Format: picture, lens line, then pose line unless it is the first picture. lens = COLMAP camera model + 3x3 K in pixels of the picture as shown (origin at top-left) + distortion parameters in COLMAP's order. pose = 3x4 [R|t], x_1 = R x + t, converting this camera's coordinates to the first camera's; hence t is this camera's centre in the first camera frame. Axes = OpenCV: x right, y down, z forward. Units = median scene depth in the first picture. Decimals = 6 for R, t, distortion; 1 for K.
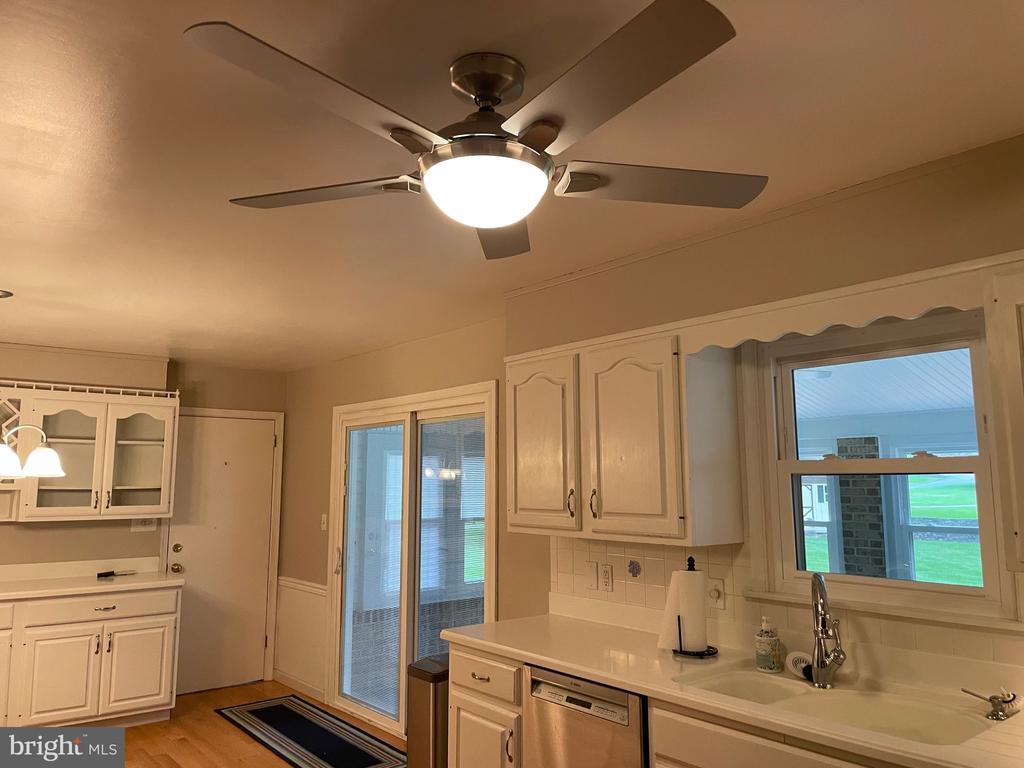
lens RADIAL K [[773.2, 0, 514.8], [0, 773.2, 378.1], [0, 0, 1]] dist [0.099793, -0.128939]
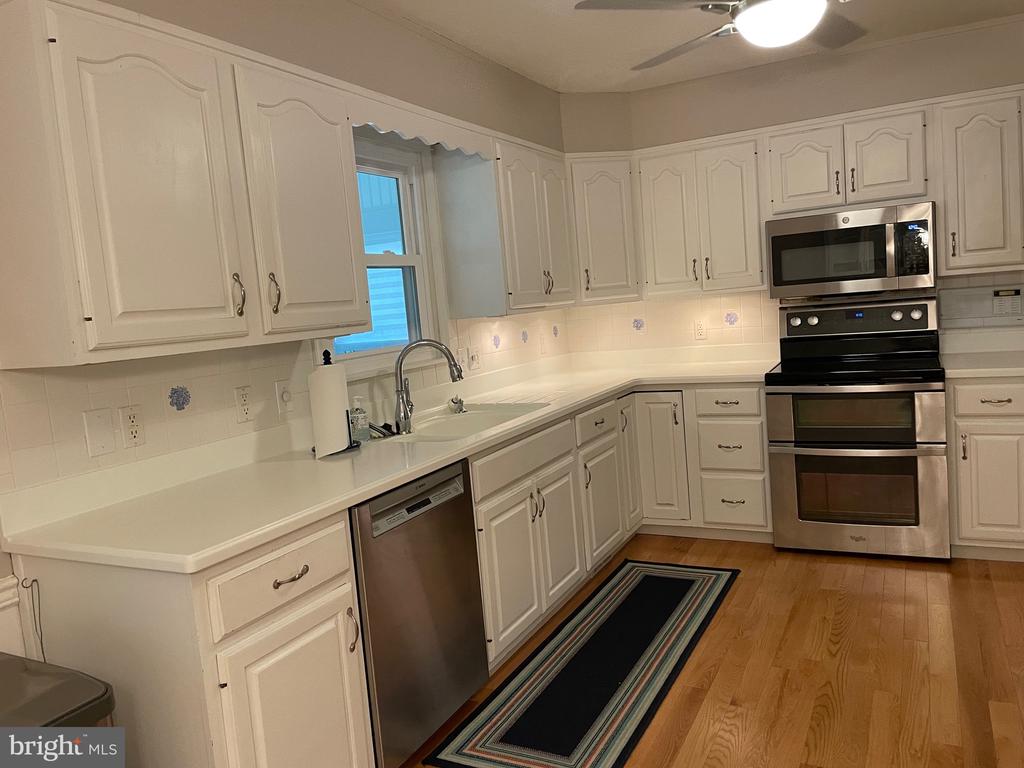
lens RADIAL K [[773.2, 0, 514.8], [0, 773.2, 378.1], [0, 0, 1]] dist [0.099793, -0.128939]
pose [[-0.403230, -0.052093, 0.913615, -0.625080], [-0.037374, 0.998483, 0.040437, 0.197966], [-0.914335, -0.017840, -0.404566, 1.062369]]
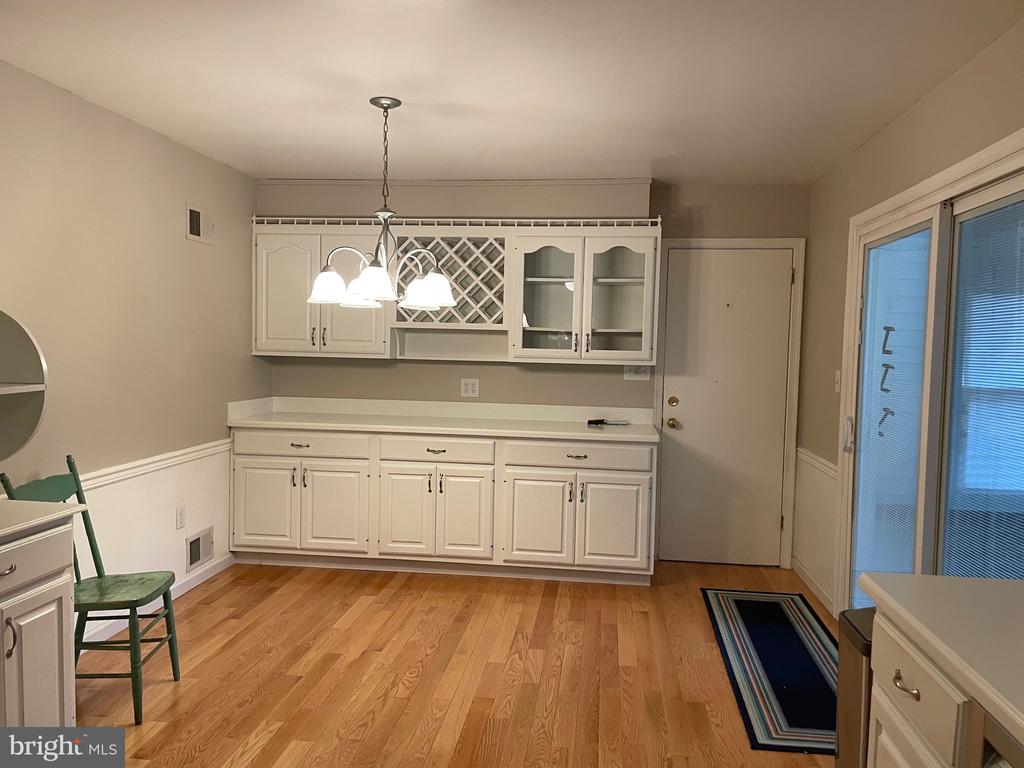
lens RADIAL K [[771.1, 0, 511.2], [0, 771.1, 390.3], [0, 0, 1]] dist [0.110676, -0.121568]
pose [[0.689962, 0.059334, -0.721410, 0.132259], [0.073580, 0.985723, 0.151445, 0.110703], [0.720096, -0.157573, 0.675745, 0.530085]]
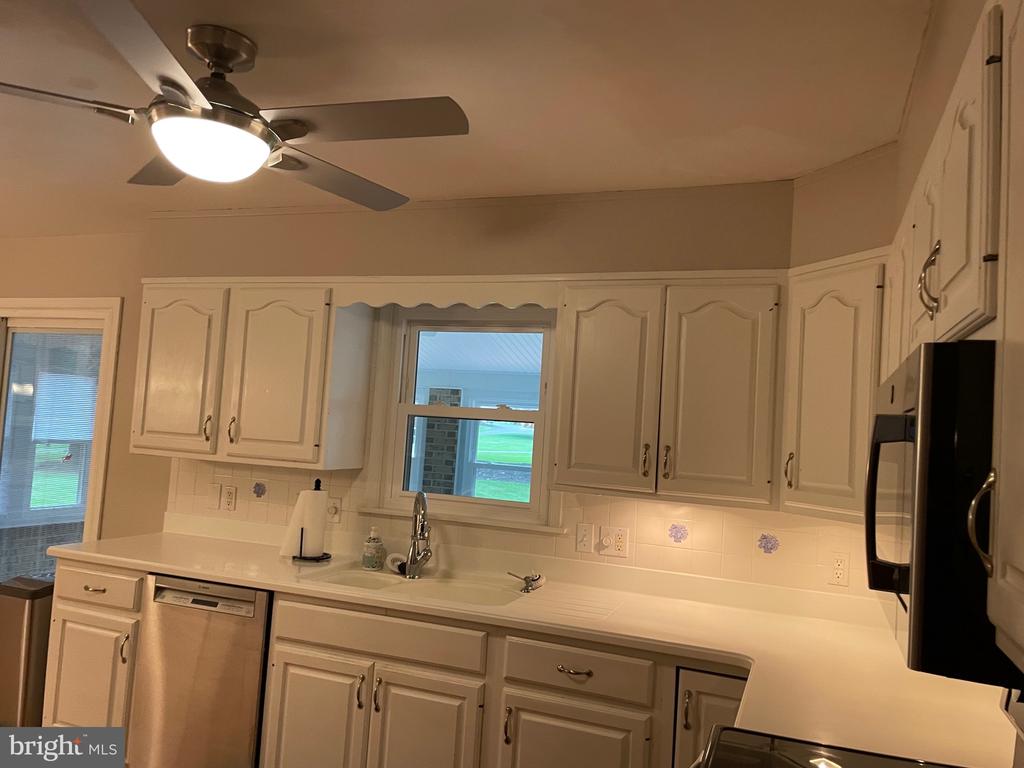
lens RADIAL K [[773.2, 0, 514.8], [0, 773.2, 378.1], [0, 0, 1]] dist [0.099793, -0.128939]
pose [[0.864609, 0.096470, 0.493098, -0.100213], [-0.135148, 0.989878, 0.043313, -0.009874], [-0.483928, -0.104090, 0.868895, -0.128728]]
